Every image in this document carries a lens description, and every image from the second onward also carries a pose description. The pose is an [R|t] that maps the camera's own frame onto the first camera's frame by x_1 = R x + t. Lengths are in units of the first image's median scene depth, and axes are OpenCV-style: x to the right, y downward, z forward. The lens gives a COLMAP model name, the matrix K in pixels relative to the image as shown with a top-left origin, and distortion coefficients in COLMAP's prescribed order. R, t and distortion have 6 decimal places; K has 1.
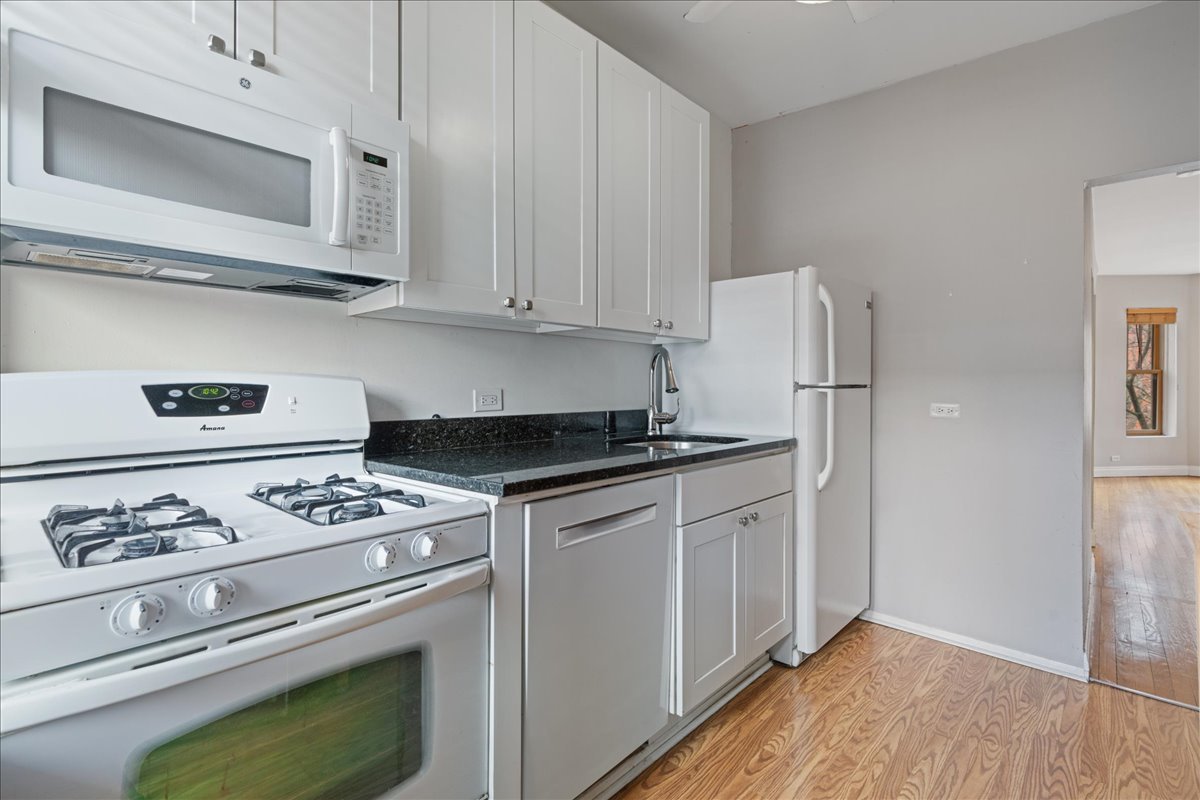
lens RADIAL K [[569.9, 0, 591.2], [0, 569.9, 388.3], [0, 0, 1]] dist [-0.006207, 0.007395]
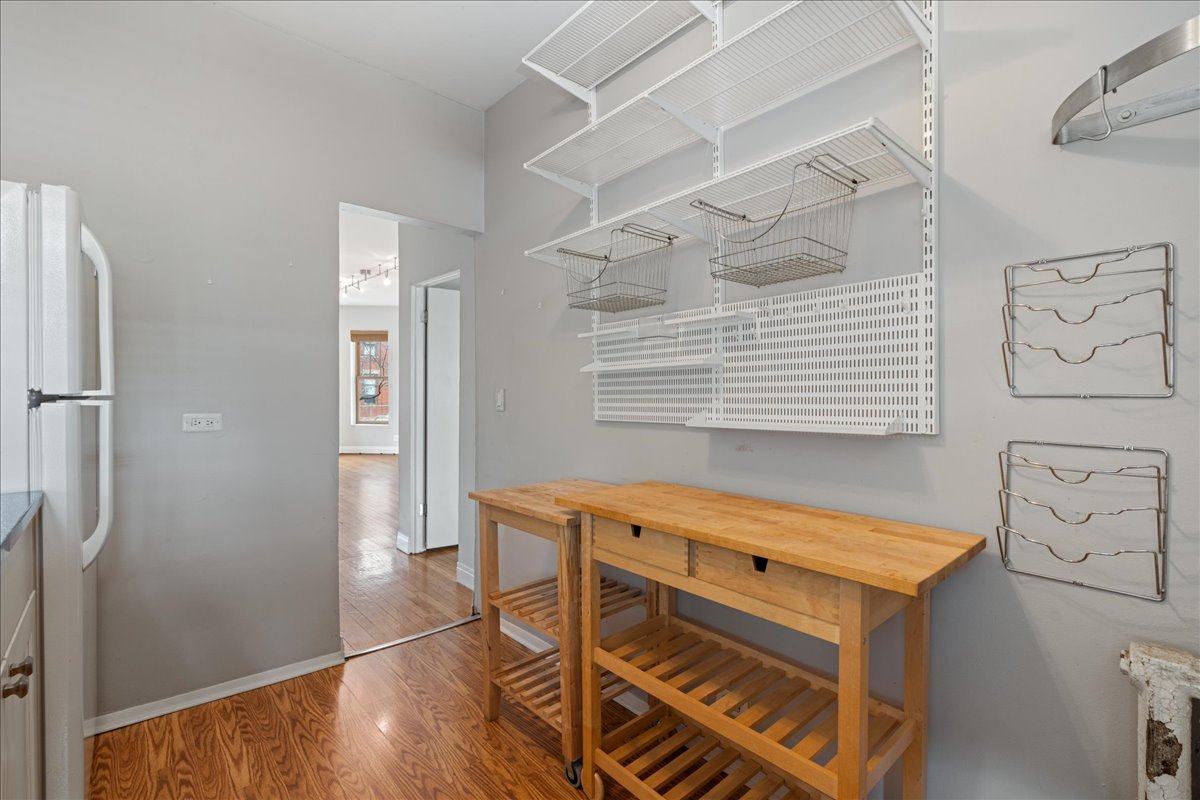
lens RADIAL K [[542.2, 0, 595.7], [0, 542.2, 397.1], [0, 0, 1]] dist [-0.014104, 0.002693]
pose [[0.113677, -0.019367, 0.993329, -0.087330], [0.002431, 0.999812, 0.019215, -0.011643], [-0.993515, 0.000230, 0.113703, 0.370107]]
